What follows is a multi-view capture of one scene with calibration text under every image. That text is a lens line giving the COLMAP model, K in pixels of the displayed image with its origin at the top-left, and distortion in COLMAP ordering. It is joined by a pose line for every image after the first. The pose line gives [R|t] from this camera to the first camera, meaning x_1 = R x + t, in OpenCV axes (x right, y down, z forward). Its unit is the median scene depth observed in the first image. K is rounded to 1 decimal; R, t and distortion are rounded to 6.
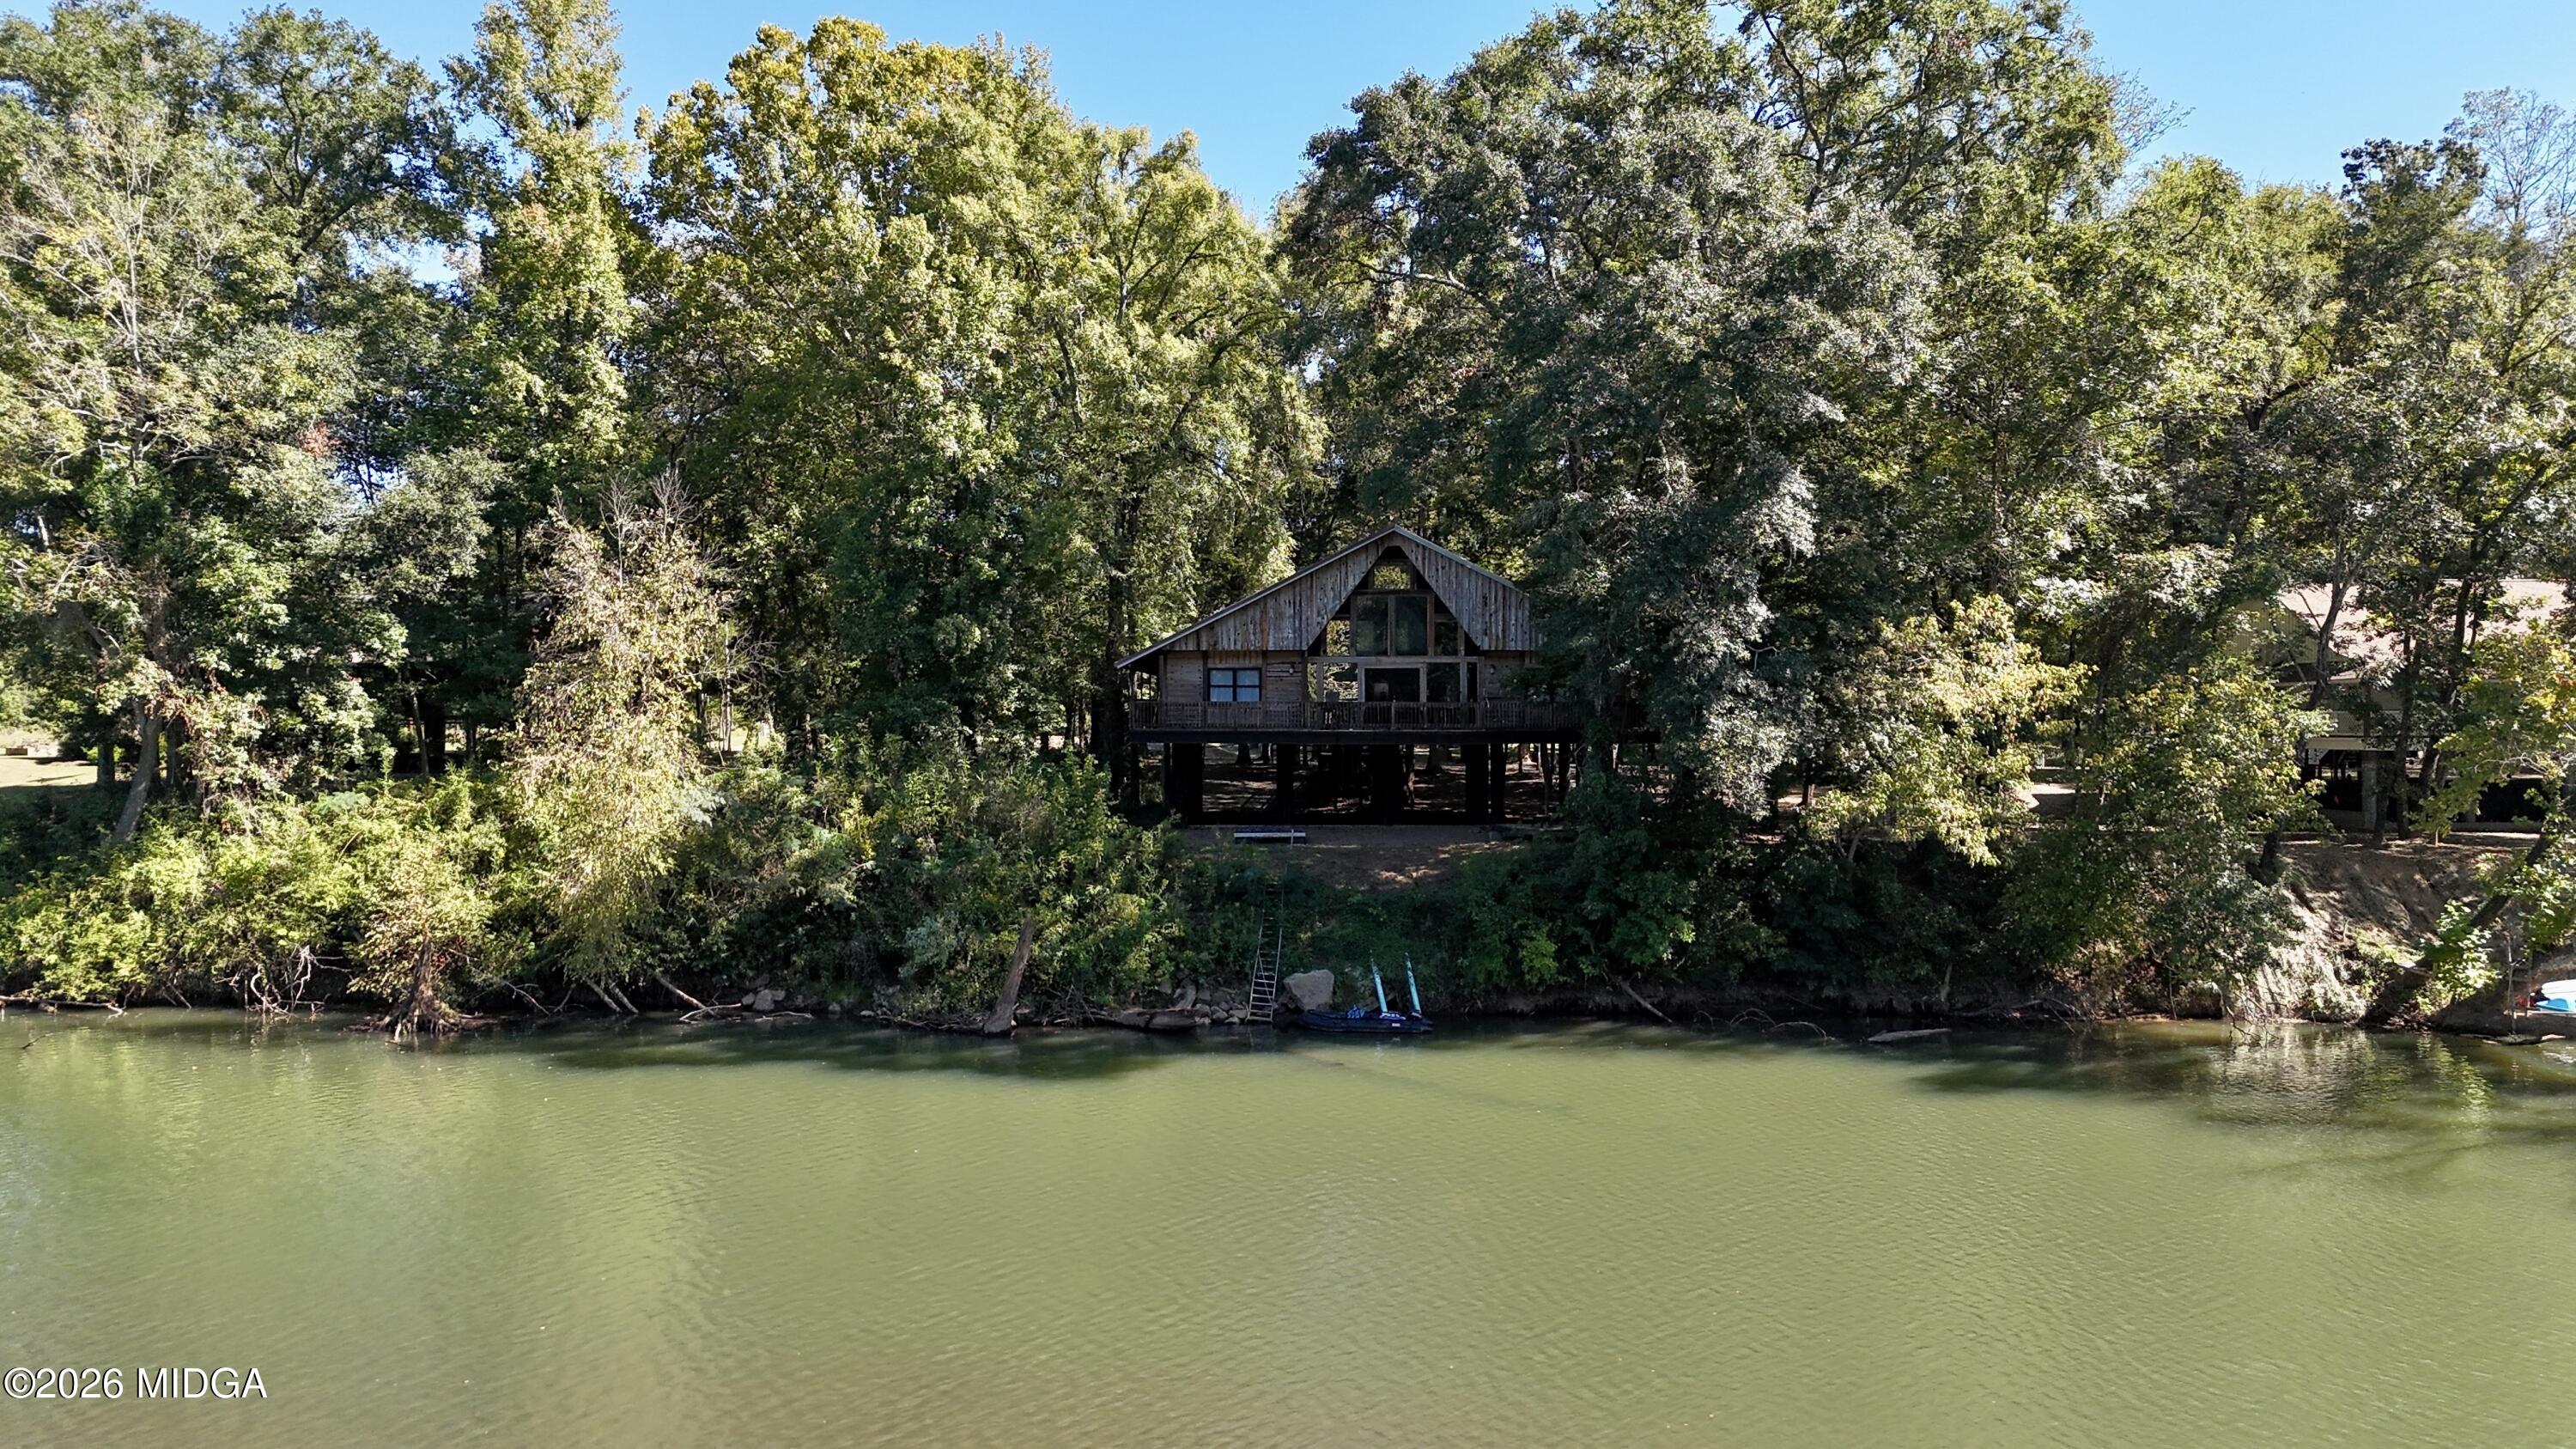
lens RADIAL K [[1918.4, 0, 1288.0], [0, 1918.4, 724.5], [0, 0, 1]] dist [0.078216, -0.052405]
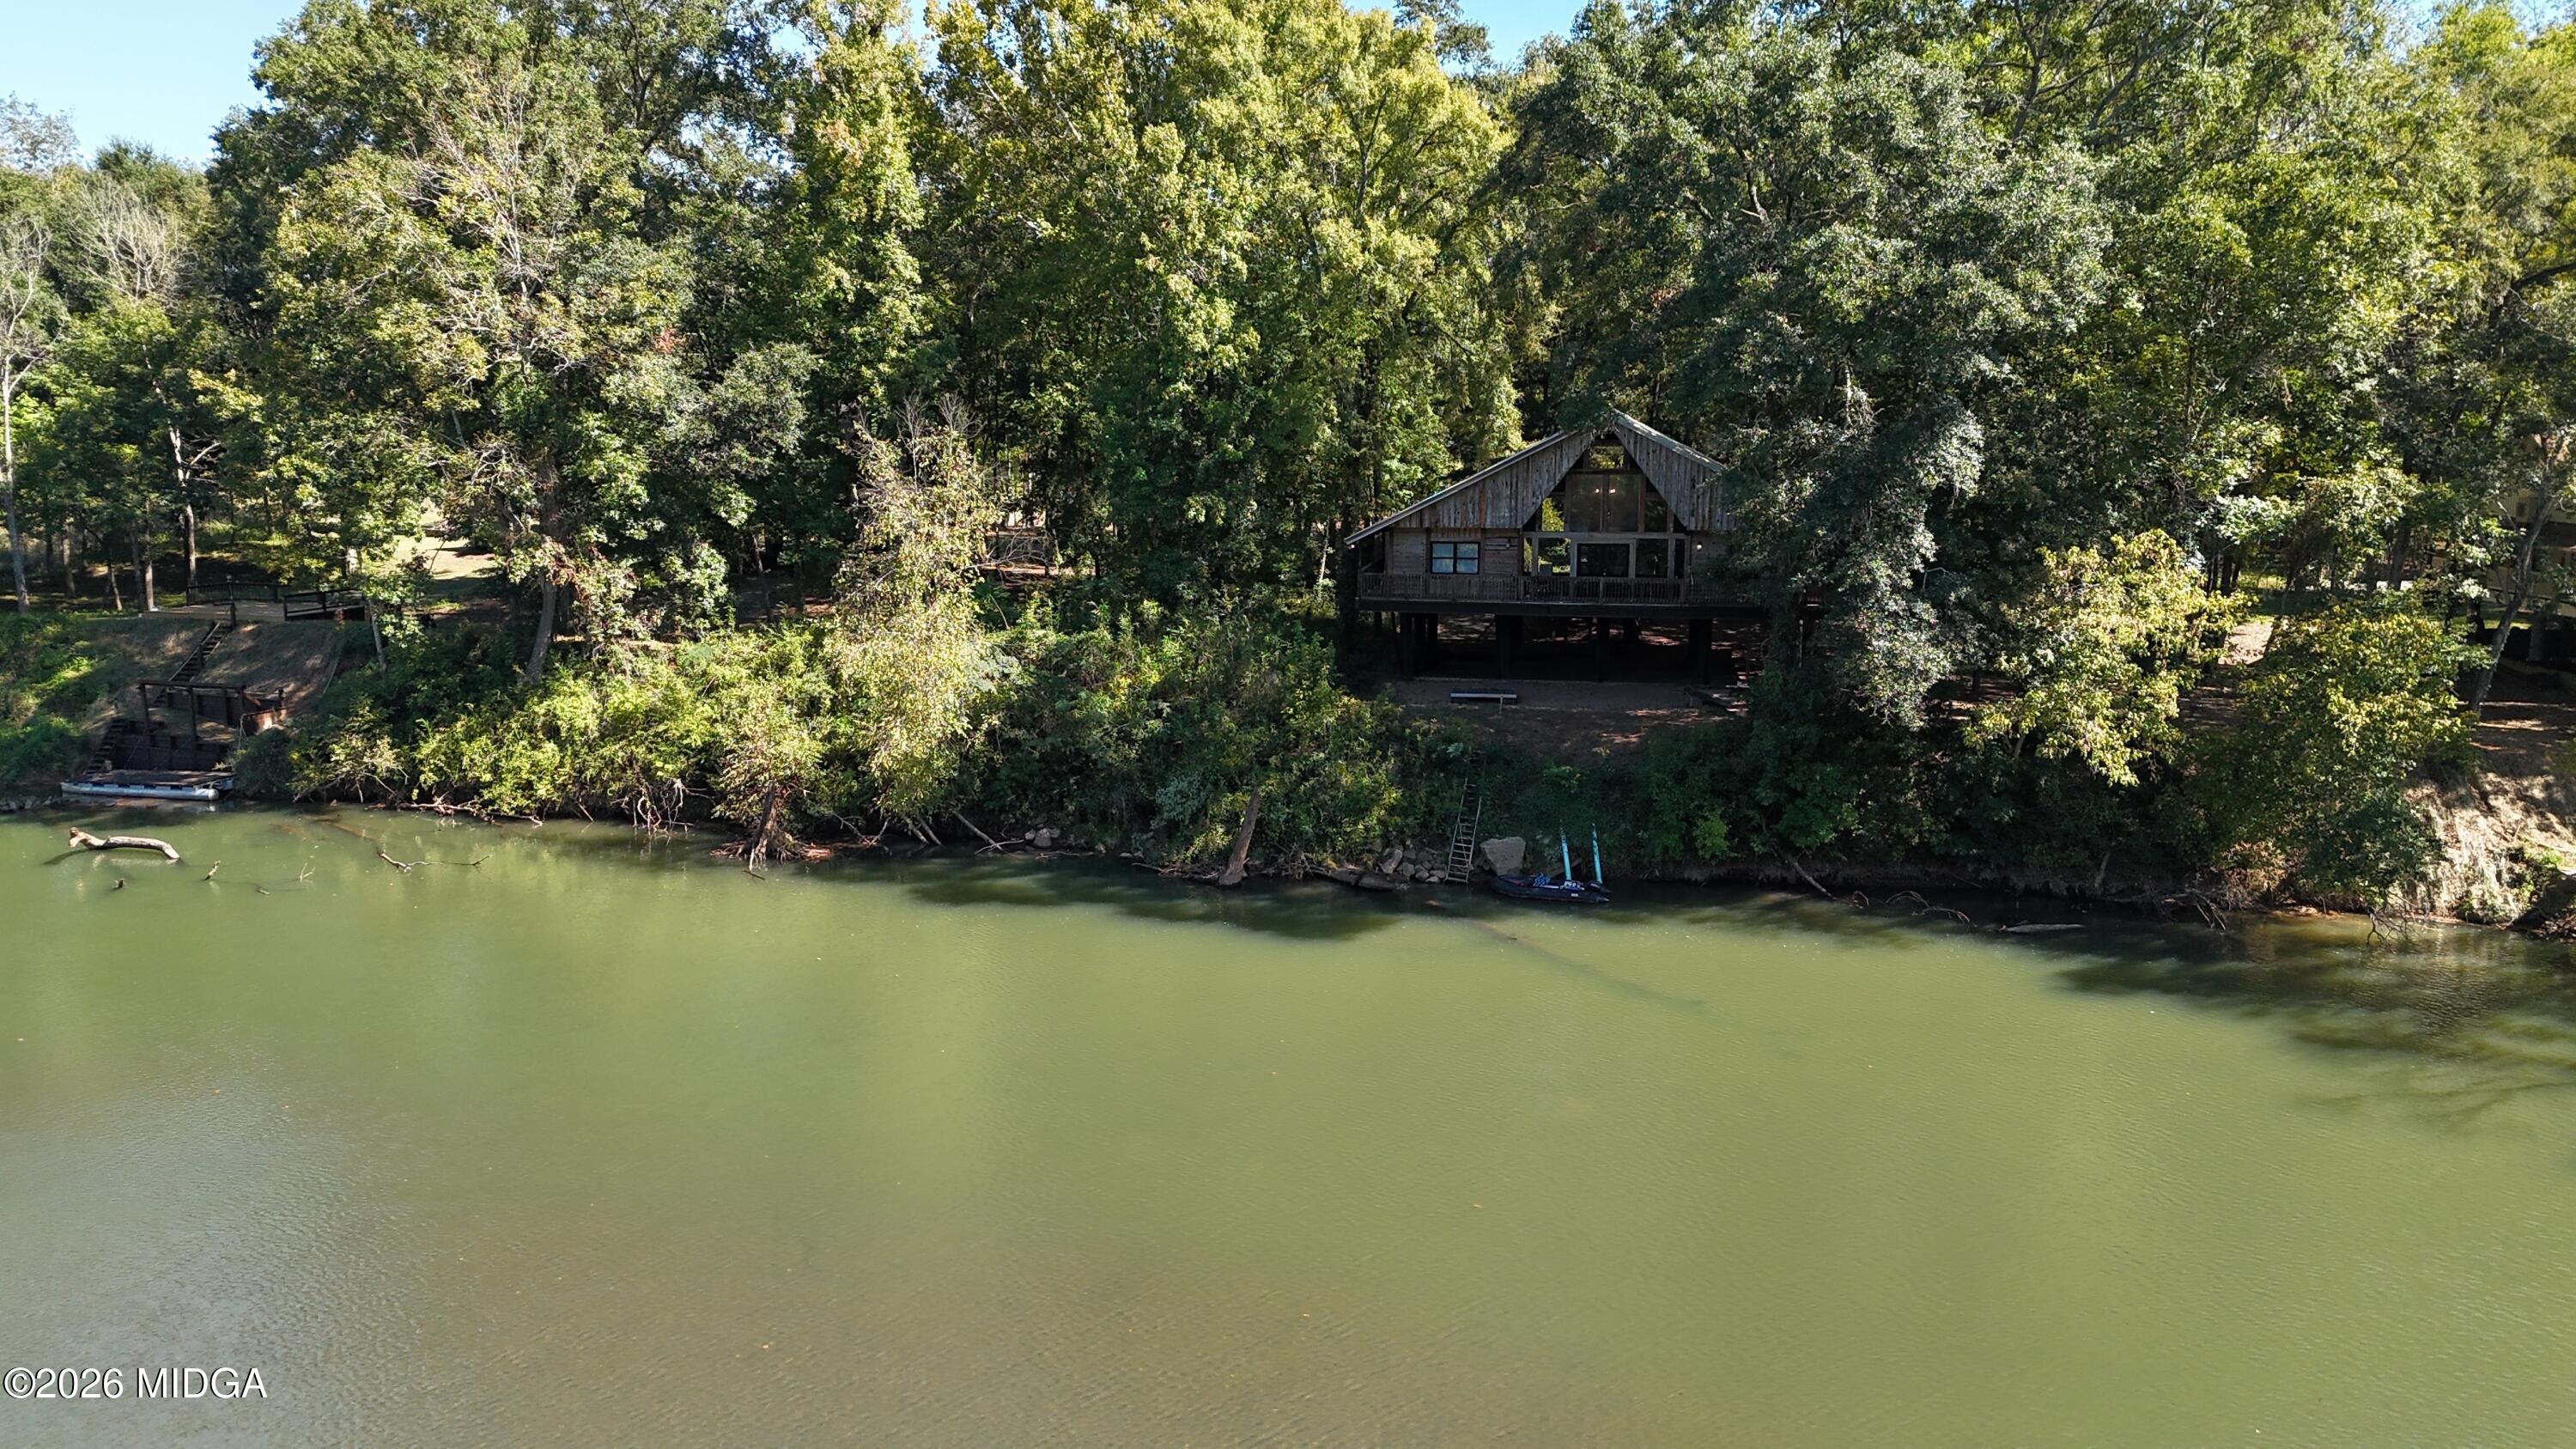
lens RADIAL K [[1918.4, 0, 1288.0], [0, 1918.4, 724.5], [0, 0, 1]] dist [0.078216, -0.052405]
pose [[0.987392, 0.028710, -0.155668, 0.055637], [-0.004348, 0.987962, 0.154632, -0.104636], [0.158234, -0.152006, 0.975631, -0.104549]]
